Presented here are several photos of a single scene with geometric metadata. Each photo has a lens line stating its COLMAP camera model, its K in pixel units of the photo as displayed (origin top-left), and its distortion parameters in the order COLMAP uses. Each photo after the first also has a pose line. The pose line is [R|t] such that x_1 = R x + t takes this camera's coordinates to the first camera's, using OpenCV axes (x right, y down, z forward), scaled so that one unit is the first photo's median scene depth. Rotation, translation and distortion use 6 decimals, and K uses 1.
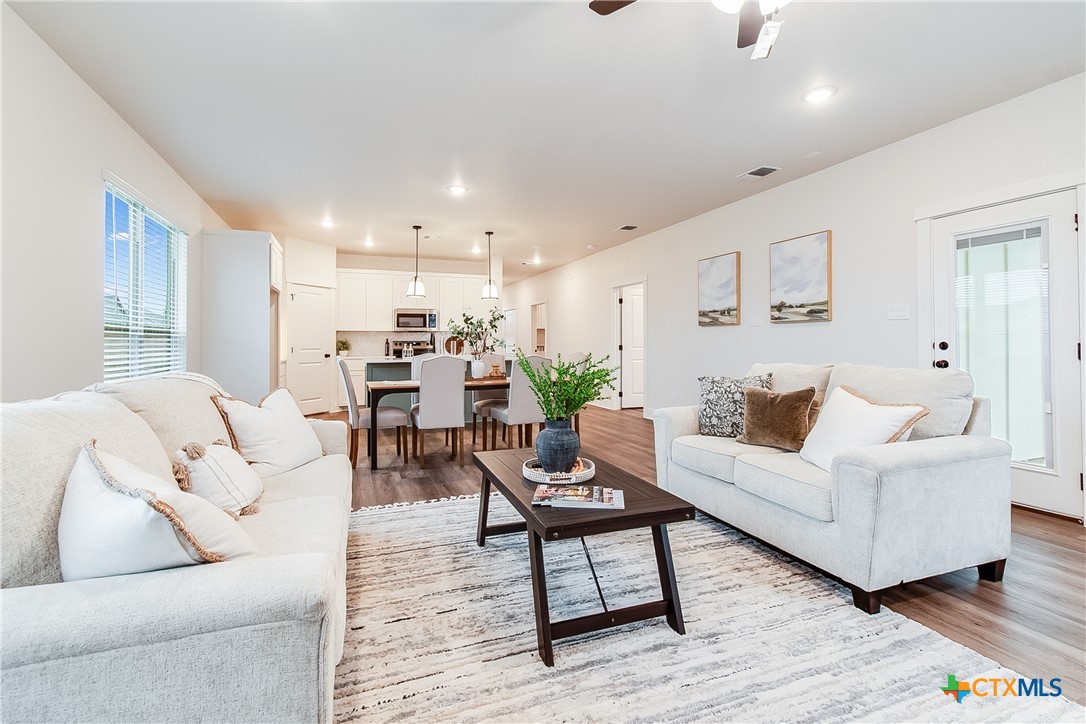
lens RADIAL K [[482.8, 0, 541.2], [0, 482.8, 341.8], [0, 0, 1]] dist [-0.001524, -0.000450]
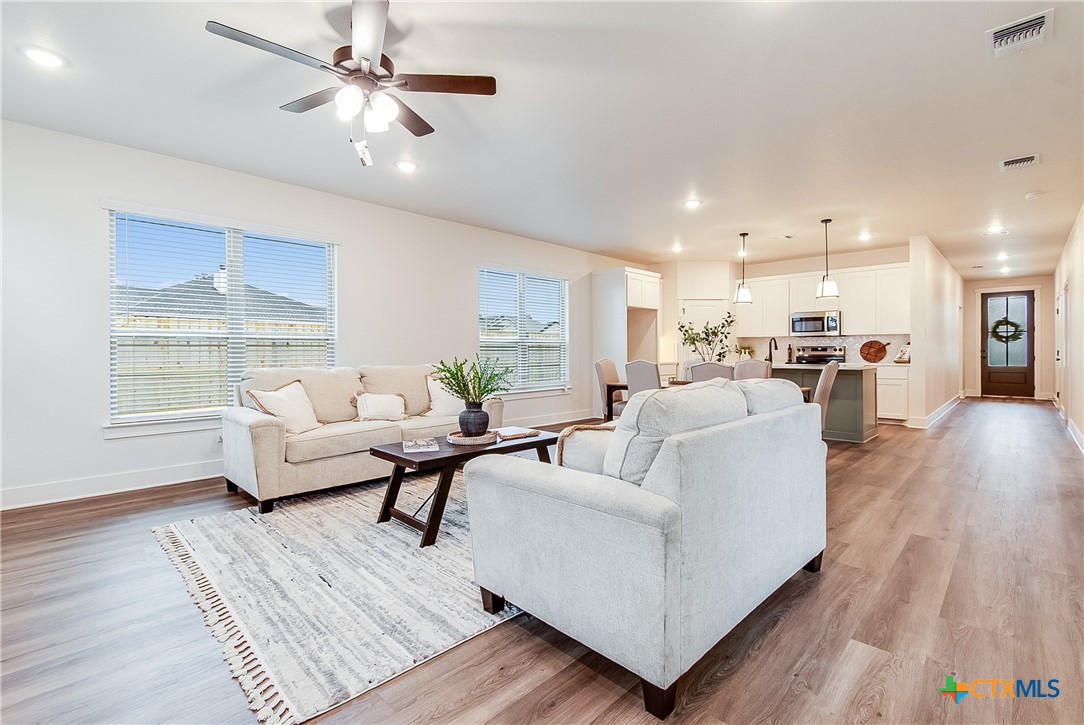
lens RADIAL K [[484.2, 0, 547.7], [0, 484.2, 354.7], [0, 0, 1]] dist [-0.000043, -0.000182]
pose [[0.425667, 0.011245, -0.904810, 0.361445], [0.002270, 0.999906, 0.013495, -0.000123], [0.904877, -0.007798, 0.425601, 0.146544]]
